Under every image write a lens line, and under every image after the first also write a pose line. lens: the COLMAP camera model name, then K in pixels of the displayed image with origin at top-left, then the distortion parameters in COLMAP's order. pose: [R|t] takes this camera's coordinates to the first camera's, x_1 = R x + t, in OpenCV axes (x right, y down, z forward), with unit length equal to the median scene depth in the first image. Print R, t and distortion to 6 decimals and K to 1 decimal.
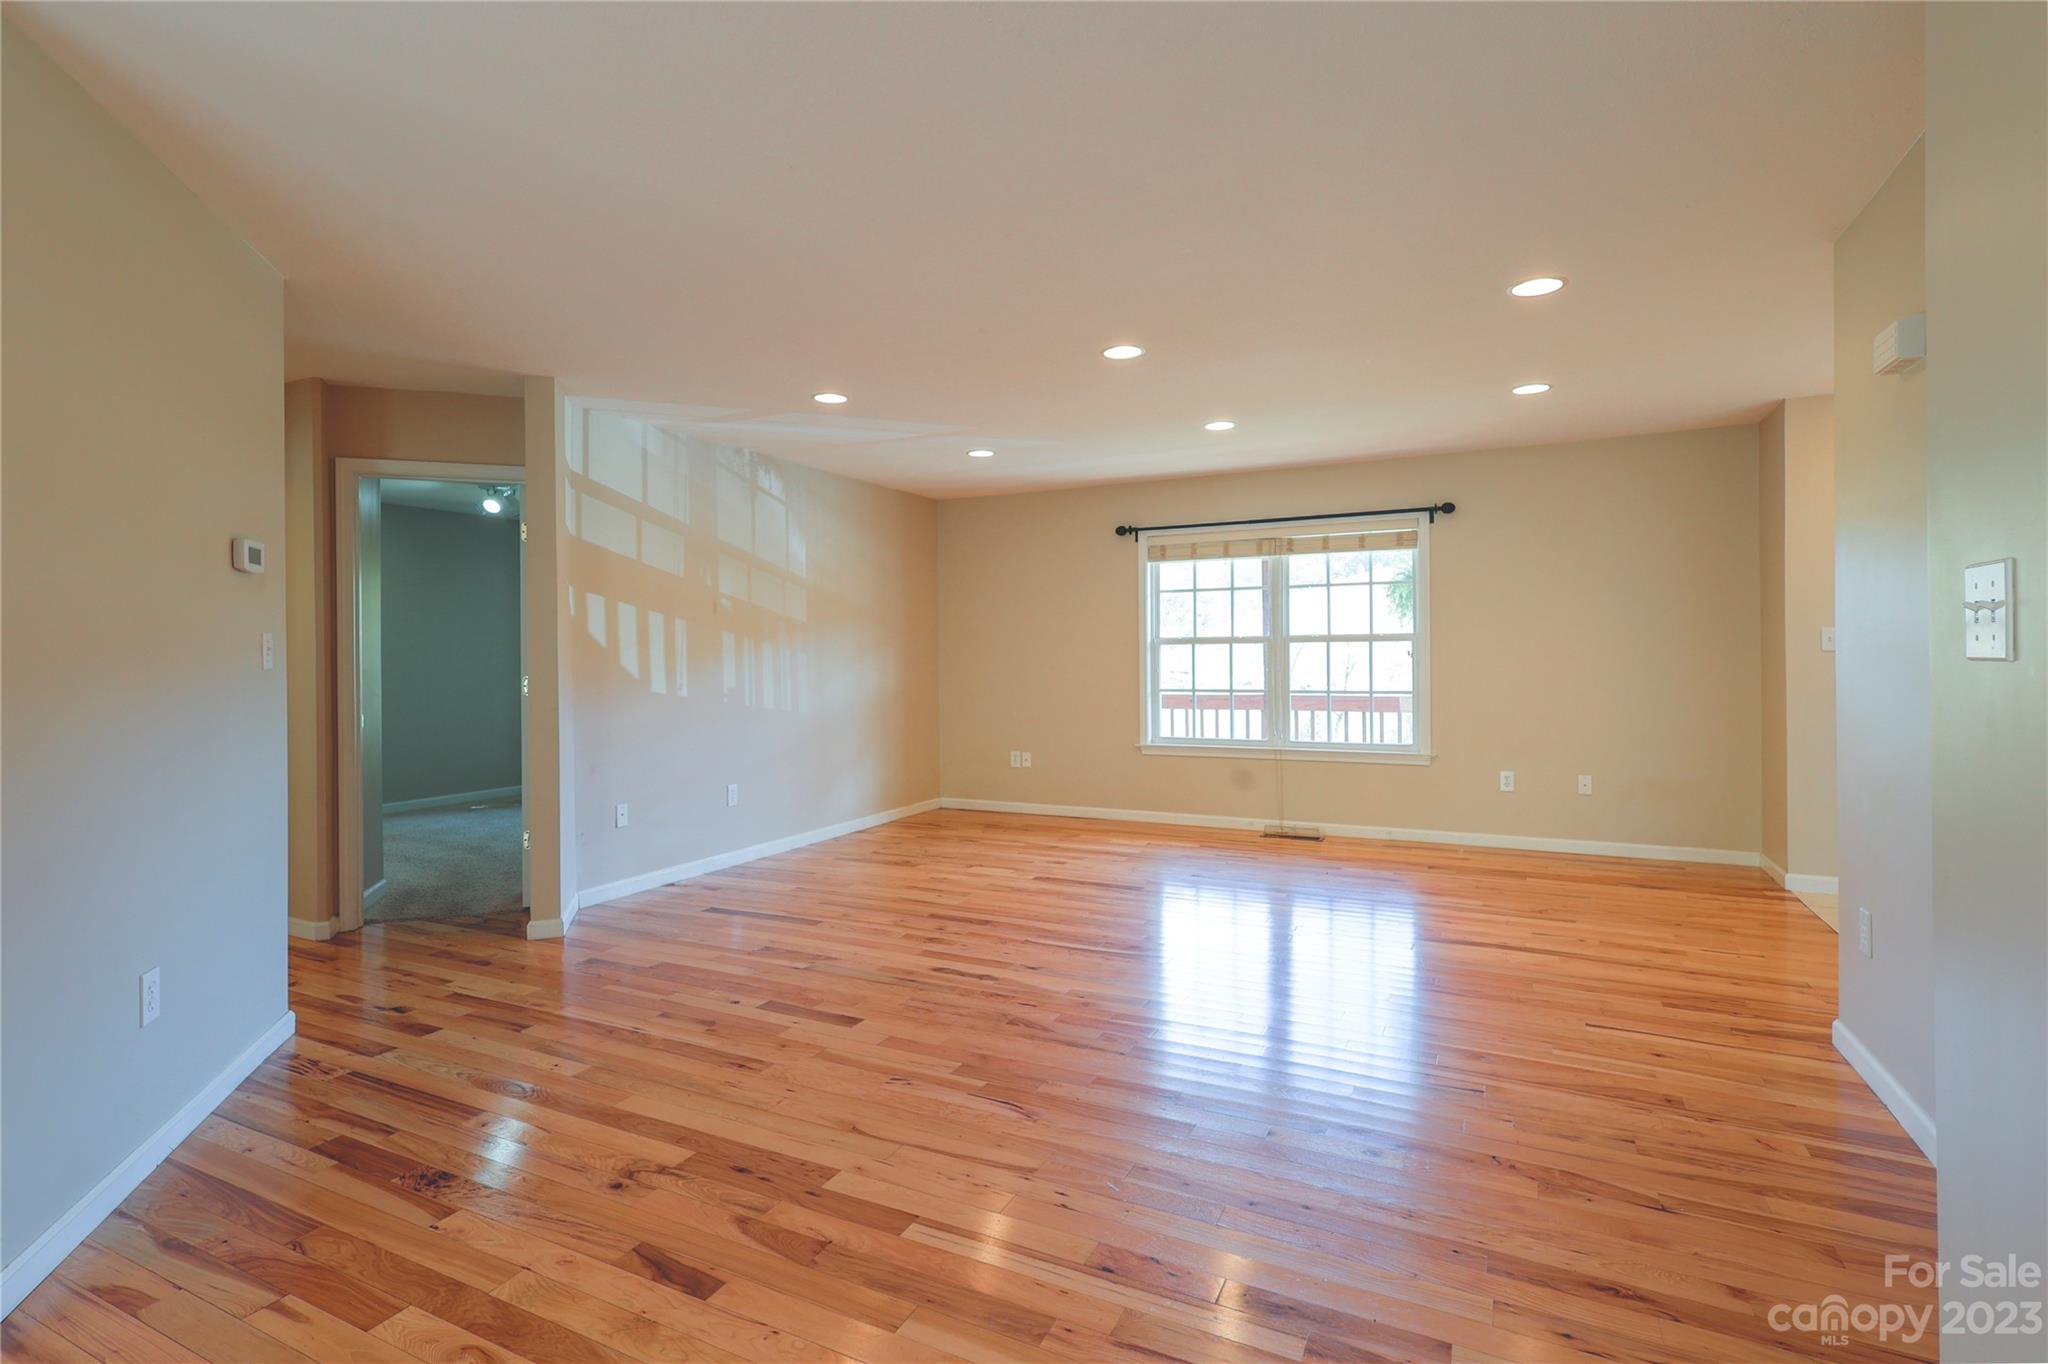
lens RADIAL K [[948.3, 0, 1015.9], [0, 948.3, 651.6], [0, 0, 1]] dist [-0.003517, 0.001165]
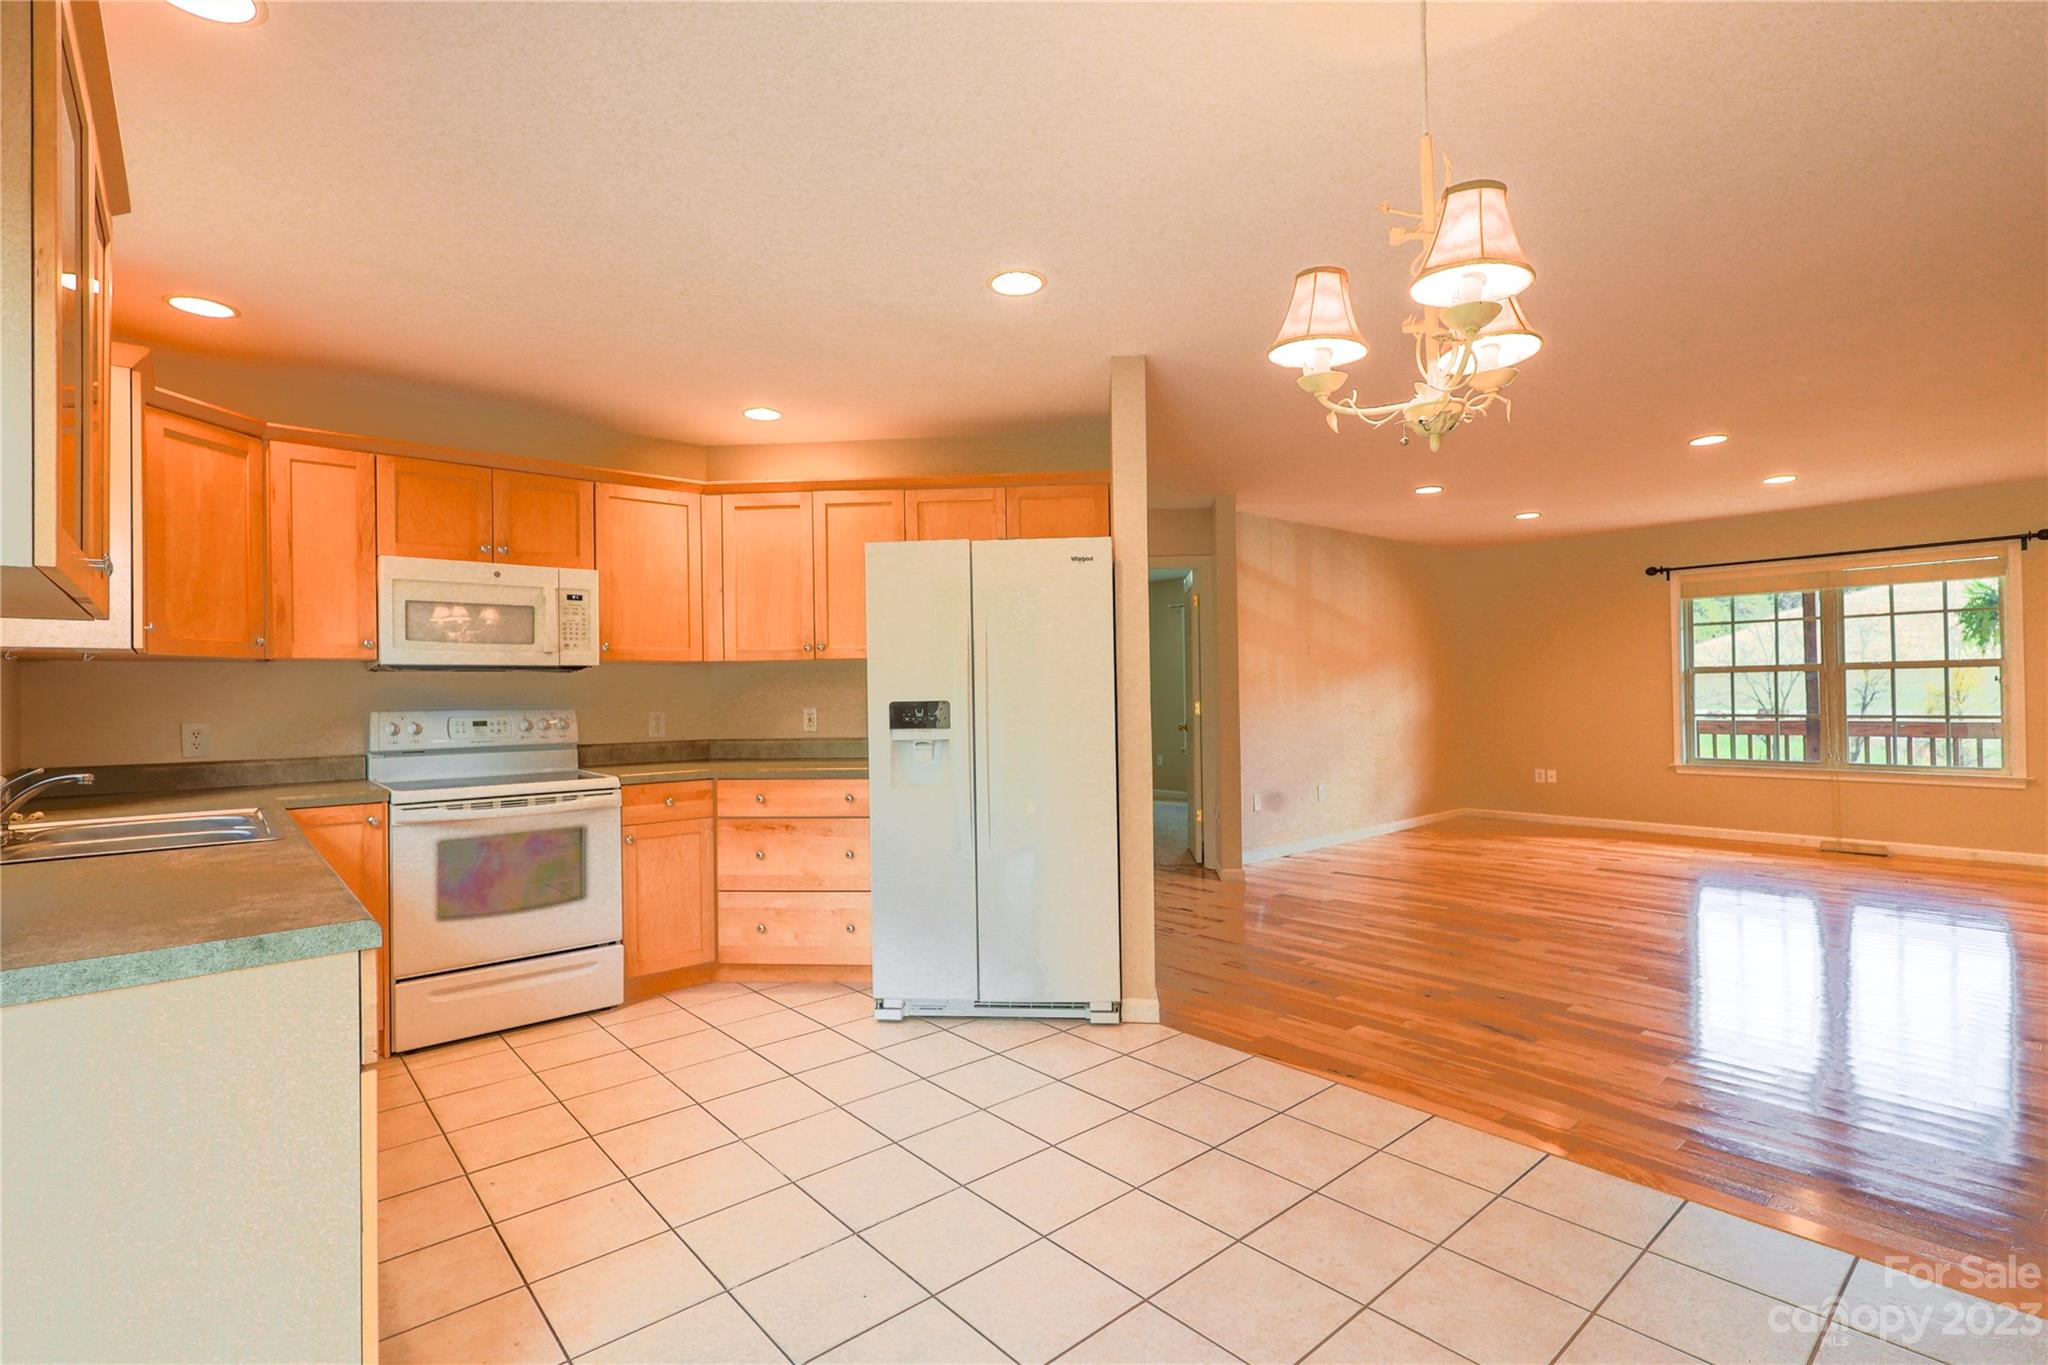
lens RADIAL K [[948.3, 0, 1024.1], [0, 948.3, 683.0], [0, 0, 1]] dist [-0.003517, 0.001165]
pose [[0.929061, -0.009236, -0.369811, -0.179947], [0.007941, 0.999956, -0.005024, 0.002917], [0.369841, 0.001731, 0.929094, -0.330806]]
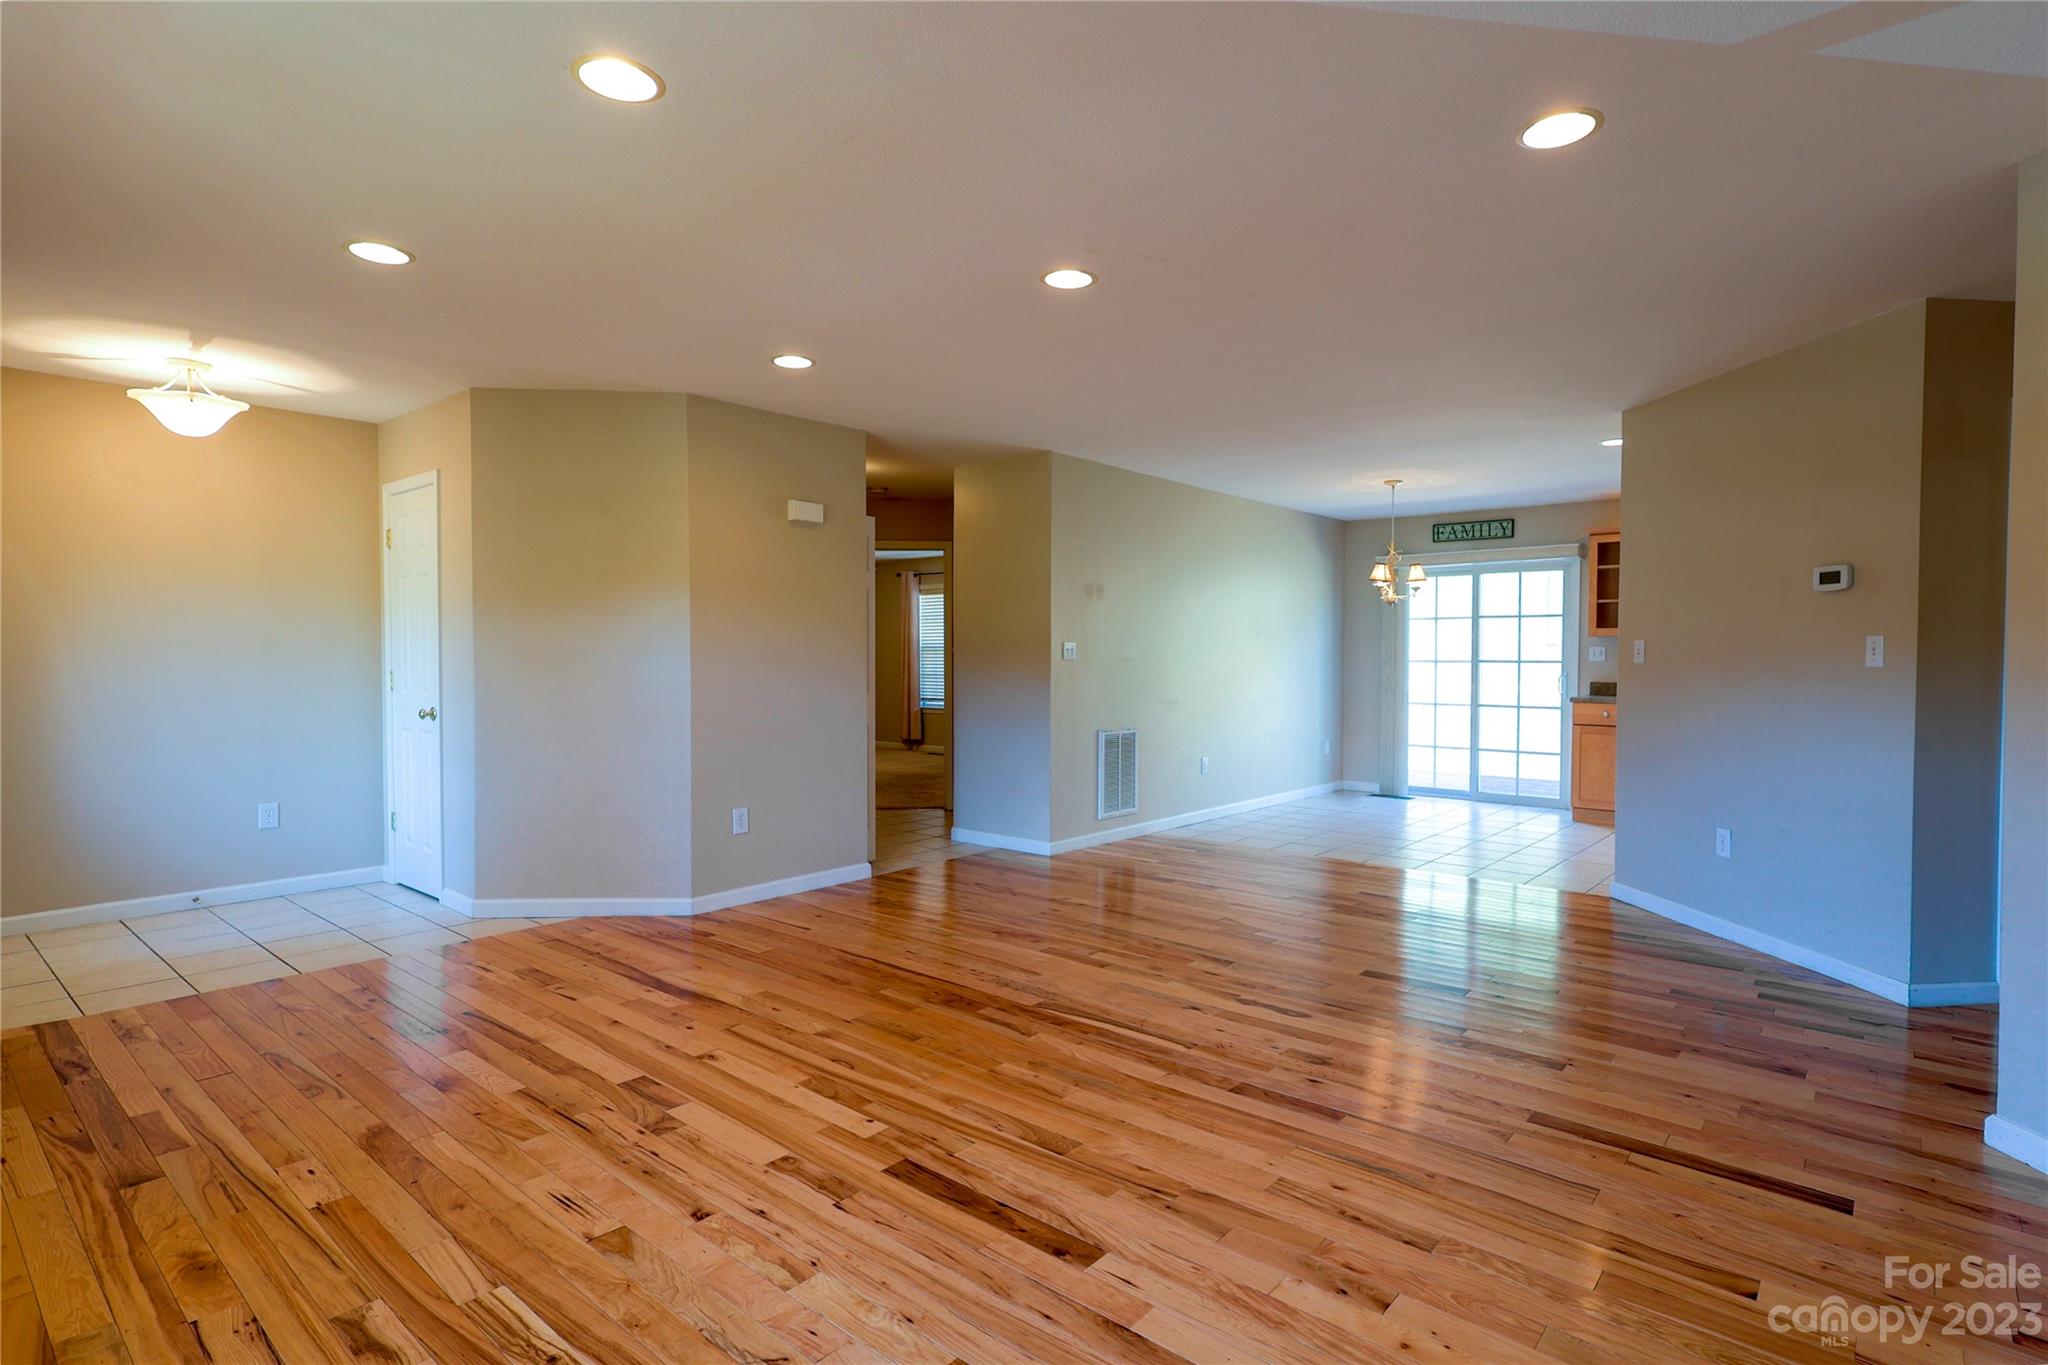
lens RADIAL K [[1052.3, 0, 1061.9], [0, 1052.3, 667.1], [0, 0, 1]] dist [0.000989, 0.003298]
pose [[-0.973105, 0.005052, 0.230308, -0.067900], [0.006788, 0.999954, 0.006747, 0.002669], [-0.230264, 0.008129, -0.973094, 1.487924]]
